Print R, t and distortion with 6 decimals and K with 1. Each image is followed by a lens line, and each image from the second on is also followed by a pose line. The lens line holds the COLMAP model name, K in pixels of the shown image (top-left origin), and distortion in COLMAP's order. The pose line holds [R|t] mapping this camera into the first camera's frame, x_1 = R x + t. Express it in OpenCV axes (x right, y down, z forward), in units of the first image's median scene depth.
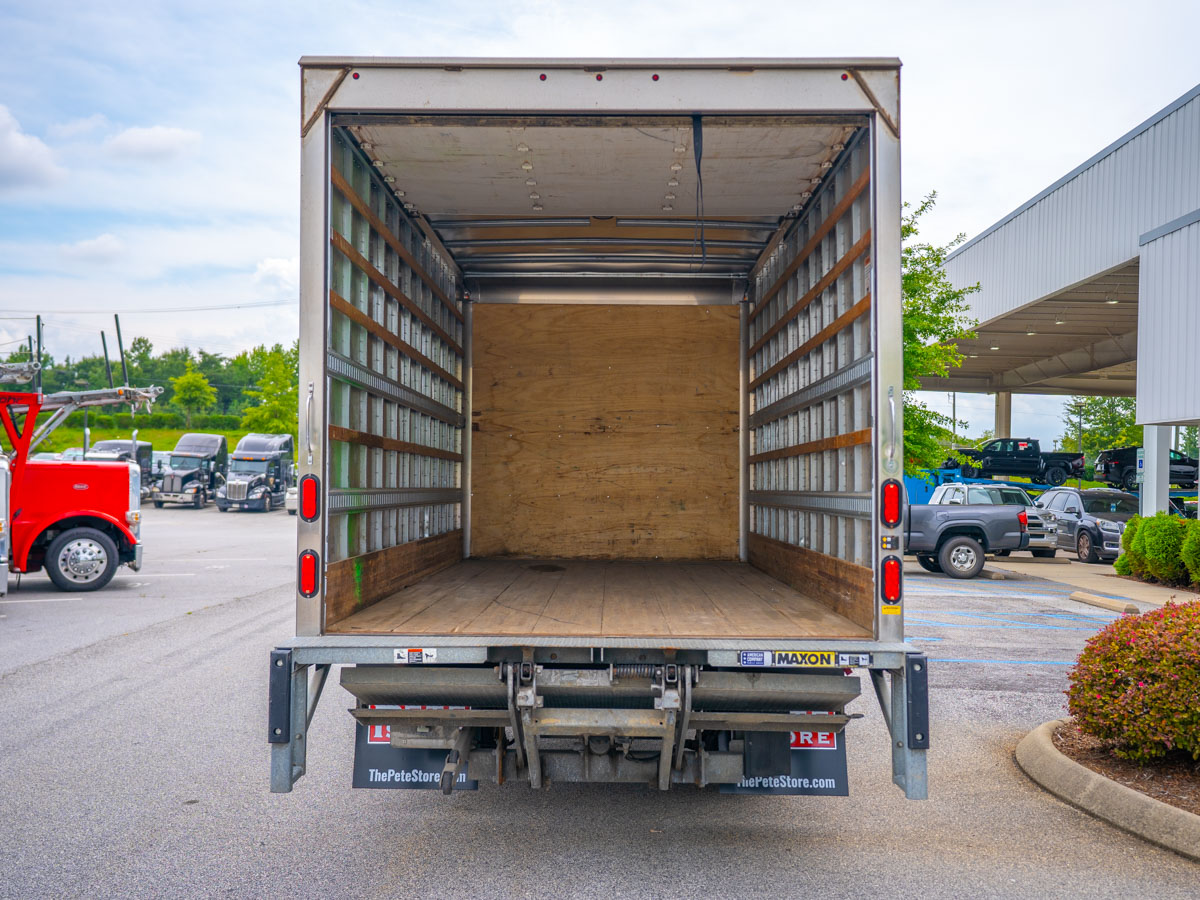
lens RADIAL K [[1054.5, 0, 578.5], [0, 1054.5, 444.6], [0, 0, 1]] dist [0.003860, 0.008017]
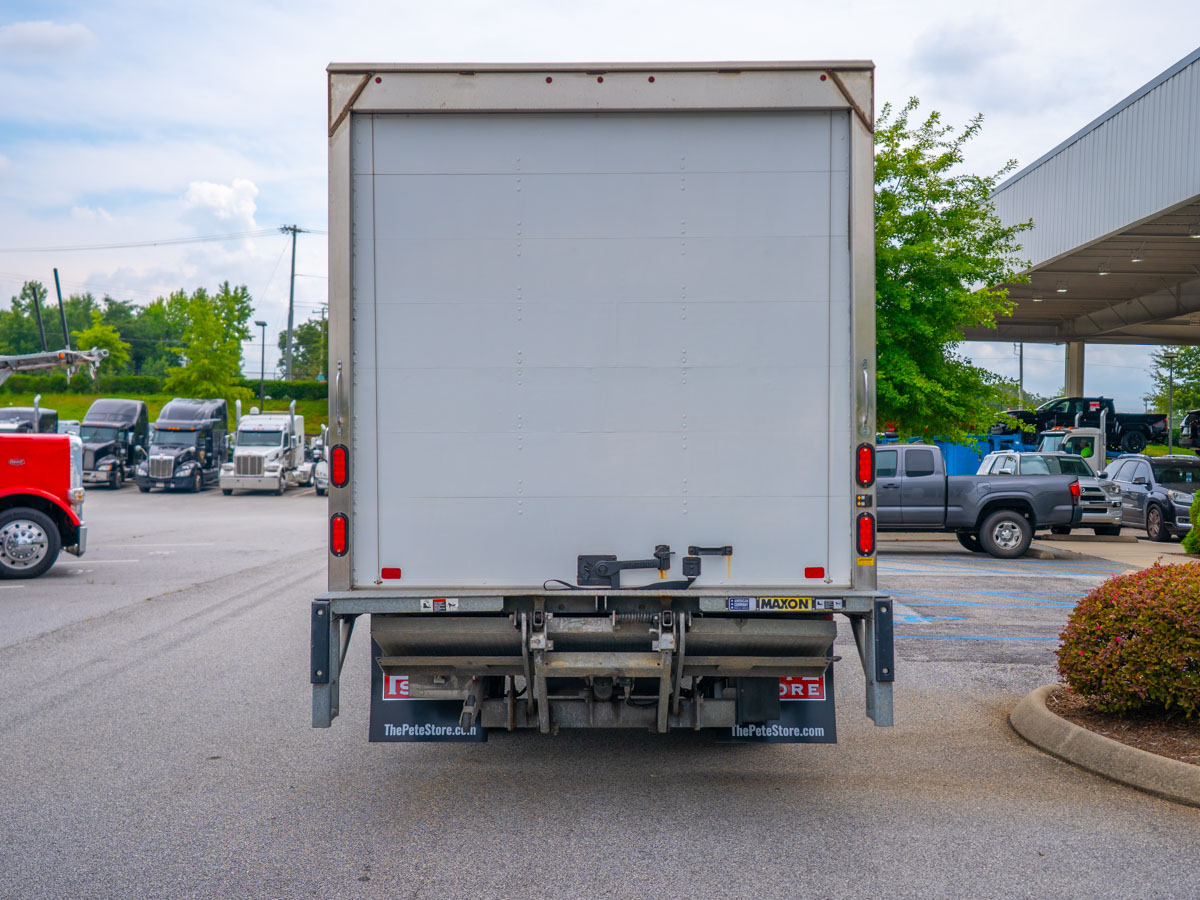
lens RADIAL K [[1206.9, 0, 592.0], [0, 1206.9, 521.6], [0, 0, 1]] dist [-0.015190, 0.003561]
pose [[0.999822, -0.009114, 0.016515, -0.009918], [0.007546, 0.995674, 0.092611, -0.004599], [-0.017287, -0.092470, 0.995565, -0.211253]]
